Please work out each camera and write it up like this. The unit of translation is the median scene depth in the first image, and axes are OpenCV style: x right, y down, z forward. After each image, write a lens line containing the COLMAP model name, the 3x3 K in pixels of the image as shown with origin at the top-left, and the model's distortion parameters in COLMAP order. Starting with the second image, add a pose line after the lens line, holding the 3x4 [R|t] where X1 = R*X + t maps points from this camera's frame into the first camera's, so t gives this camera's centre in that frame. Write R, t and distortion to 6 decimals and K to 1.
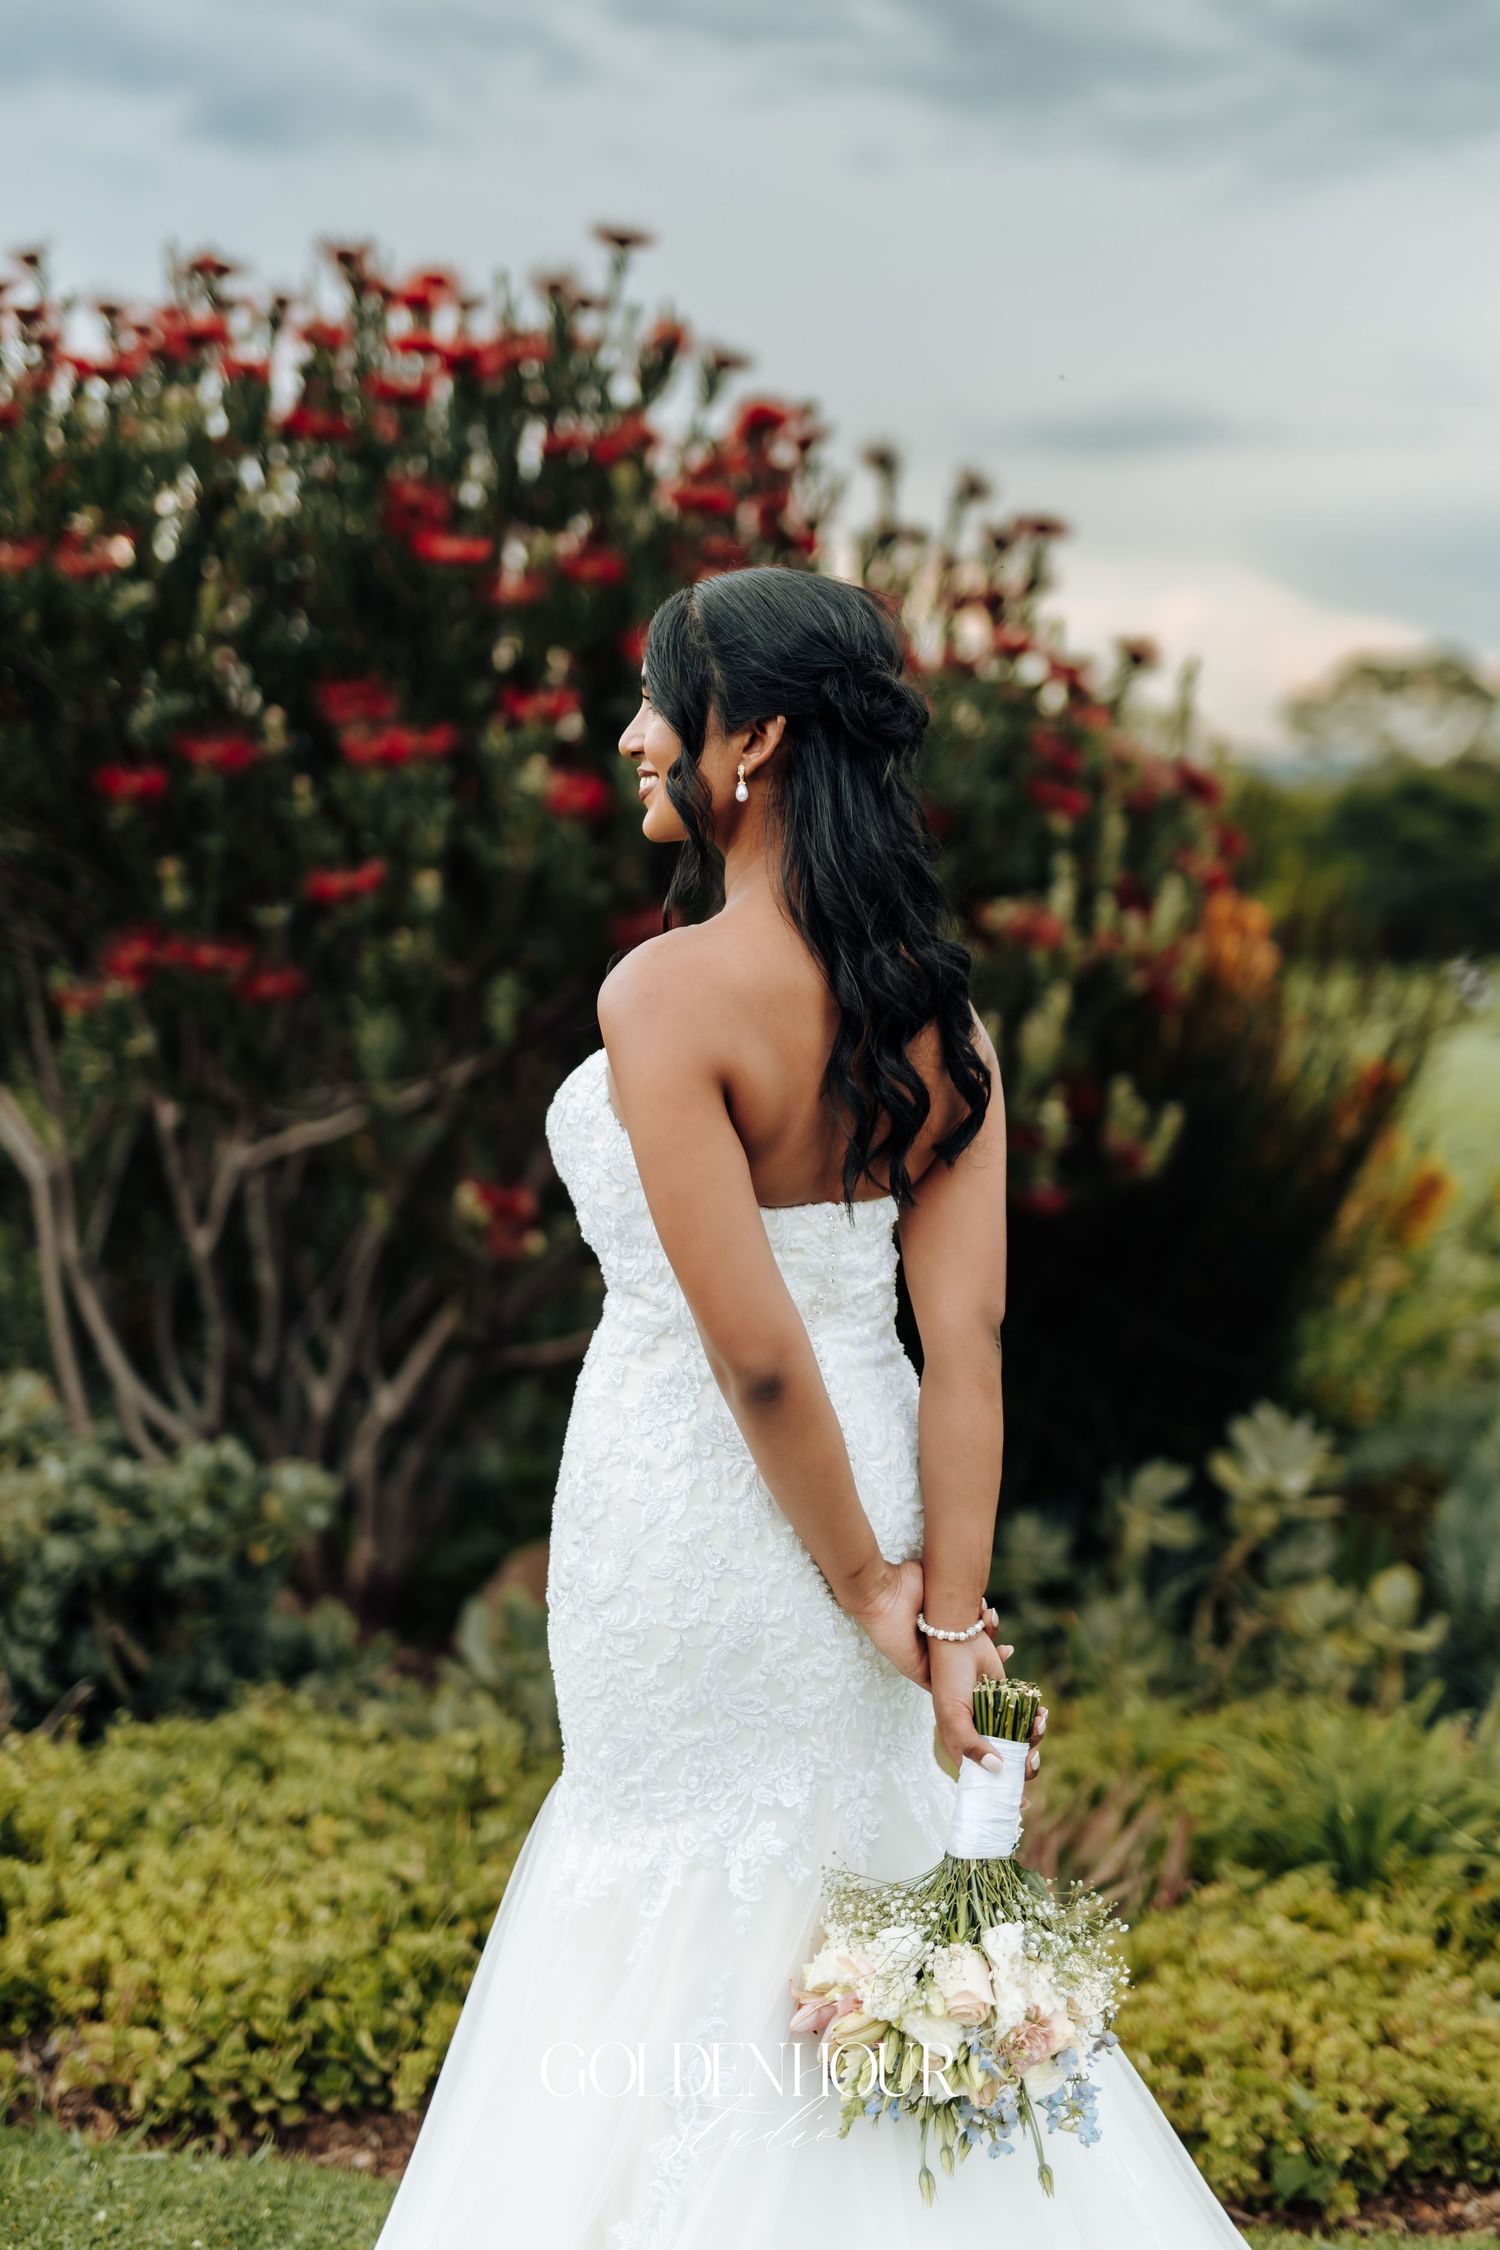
lens RADIAL K [[3108.6, 0, 750.0], [0, 3108.6, 1125.0], [0, 0, 1]] dist [0.004696, 0.008583]
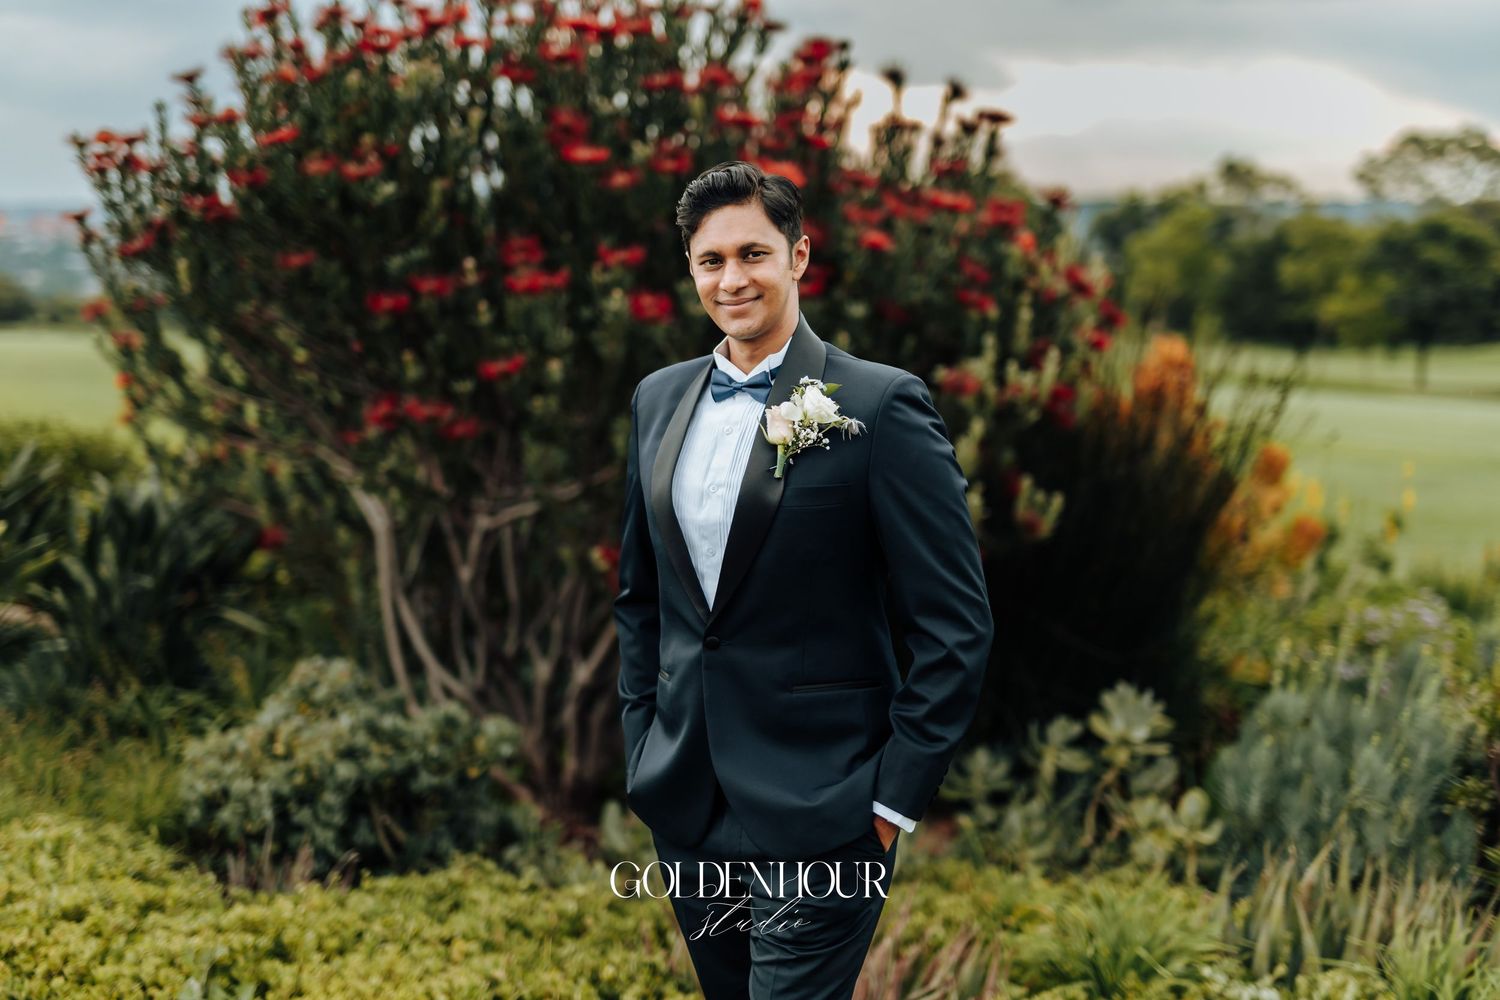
lens RADIAL K [[2072.4, 0, 750.0], [0, 2072.4, 500.0], [0, 0, 1]] dist [0.004696, 0.008583]
pose [[0.993199, 0.000622, -0.116430, 0.116433], [0.001938, 0.999759, 0.021869, -0.029474], [0.116416, -0.021946, 0.992958, -0.064255]]
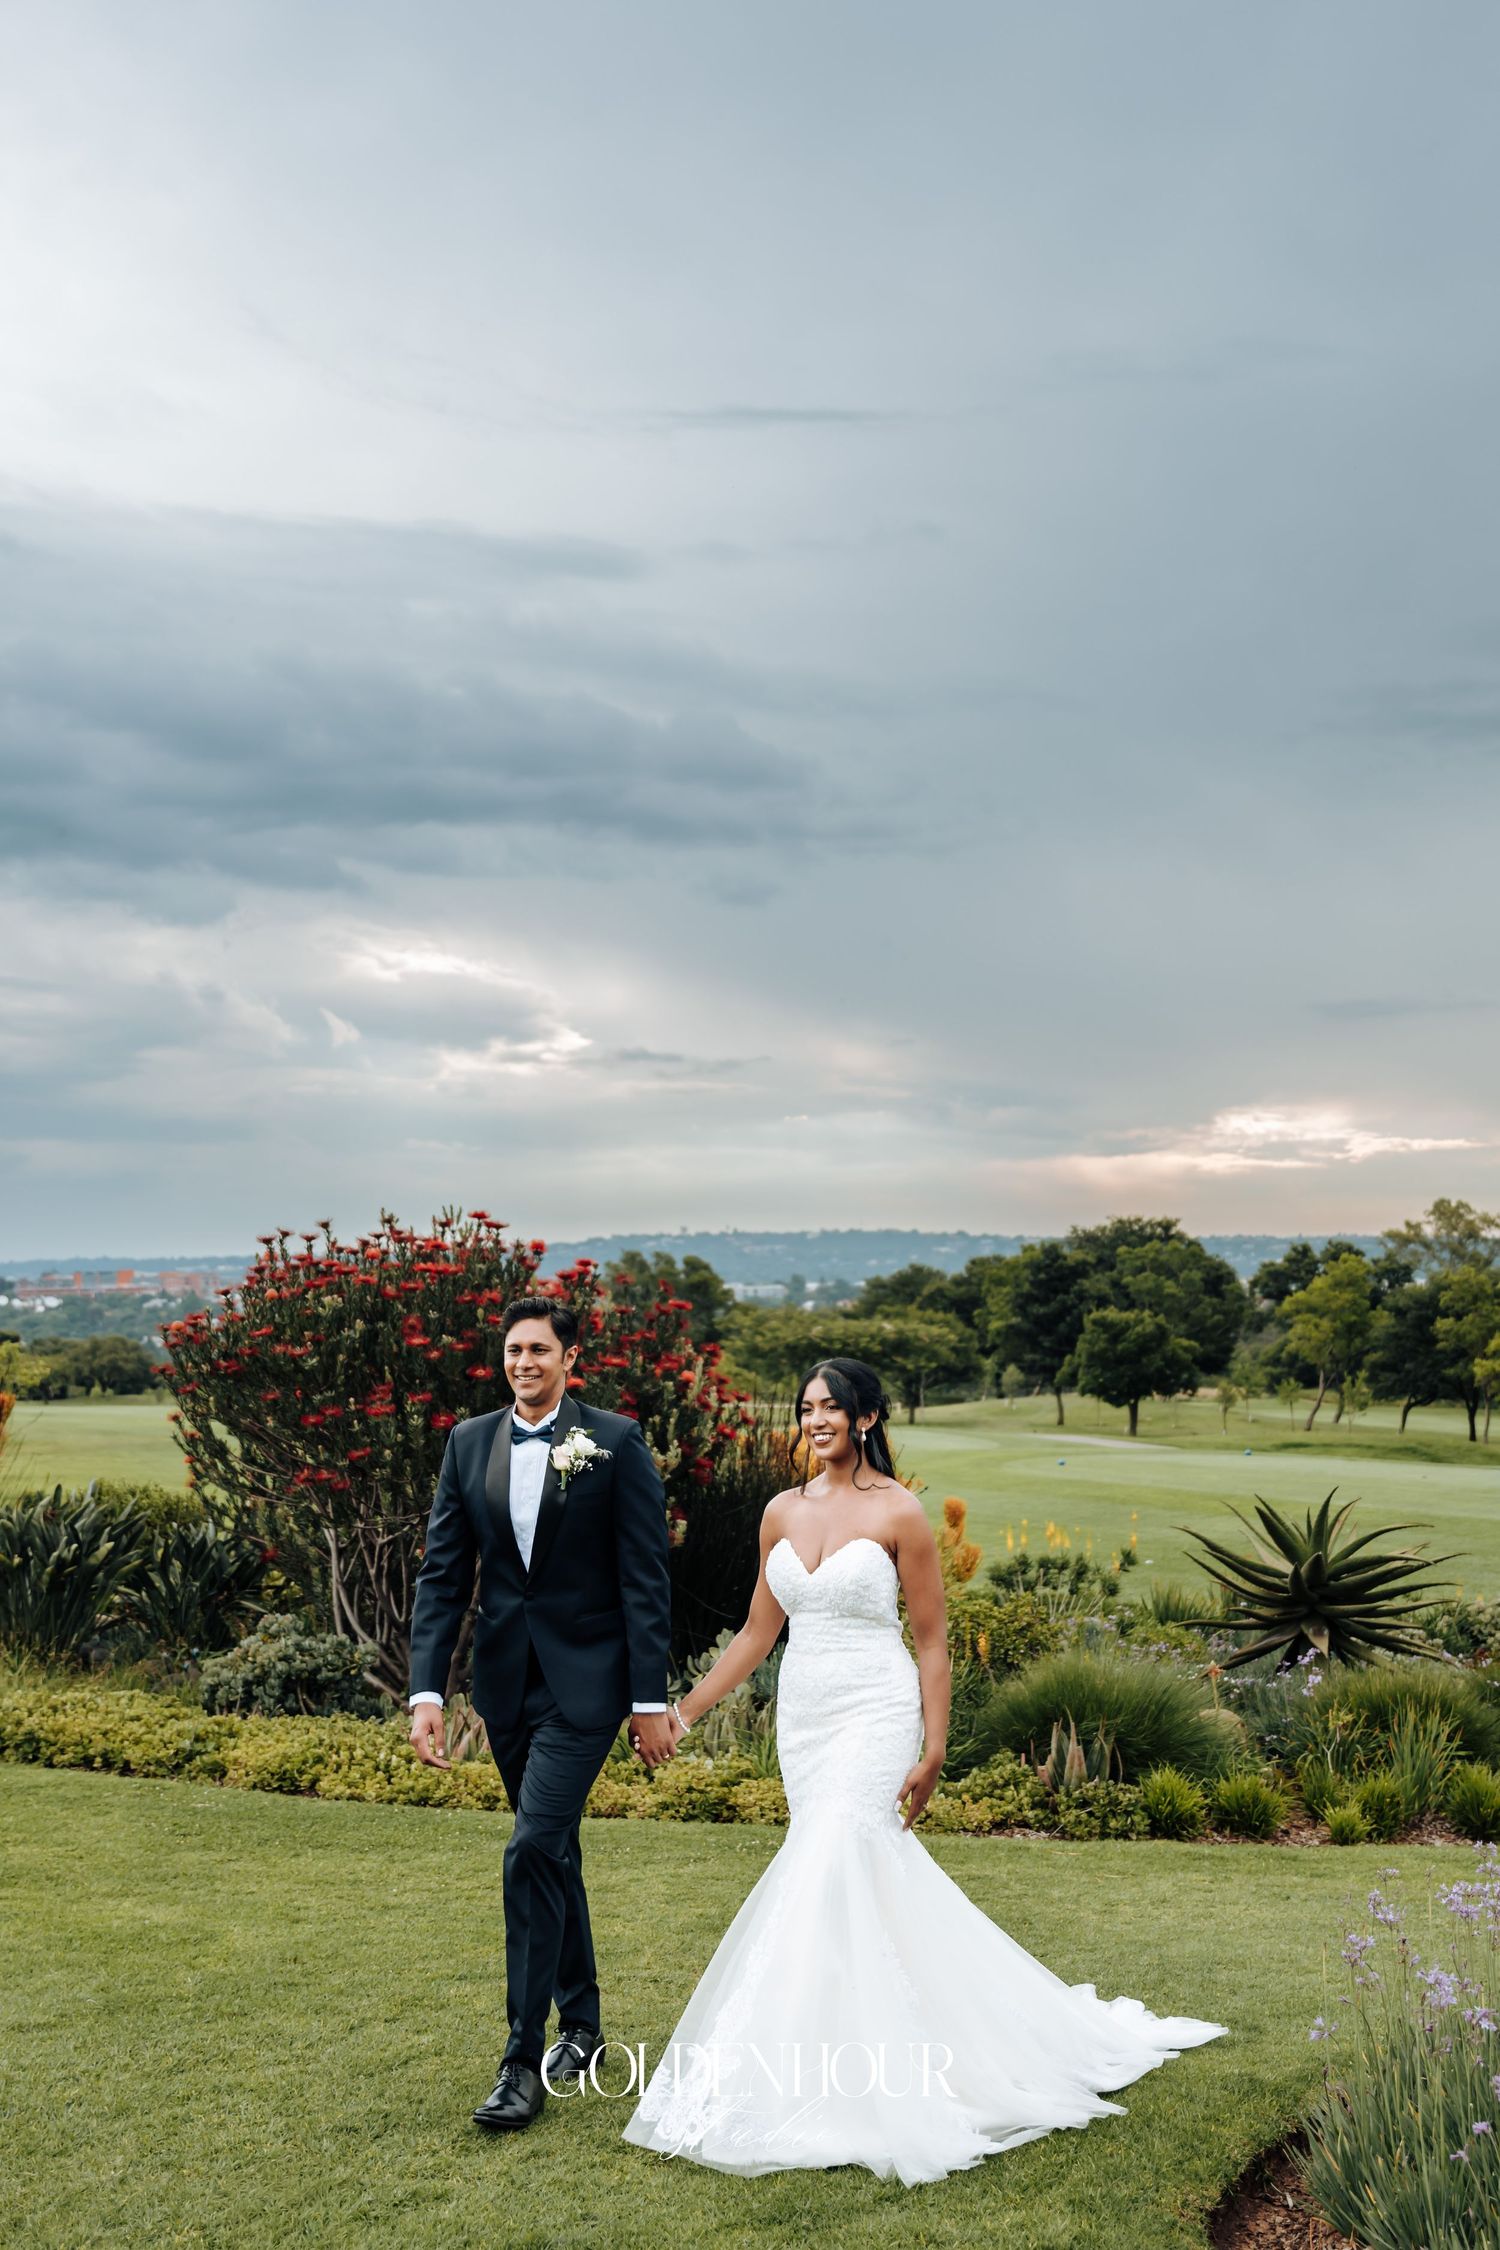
lens RADIAL K [[2345.3, 0, 795.1], [0, 2345.3, 1129.6], [0, 0, 1]] dist [0.006143, 0.005893]
pose [[0.982911, -0.037566, -0.180210, 0.718383], [0.006571, 0.985492, -0.169593, 0.007267], [0.183966, 0.165510, 0.968898, -1.263058]]
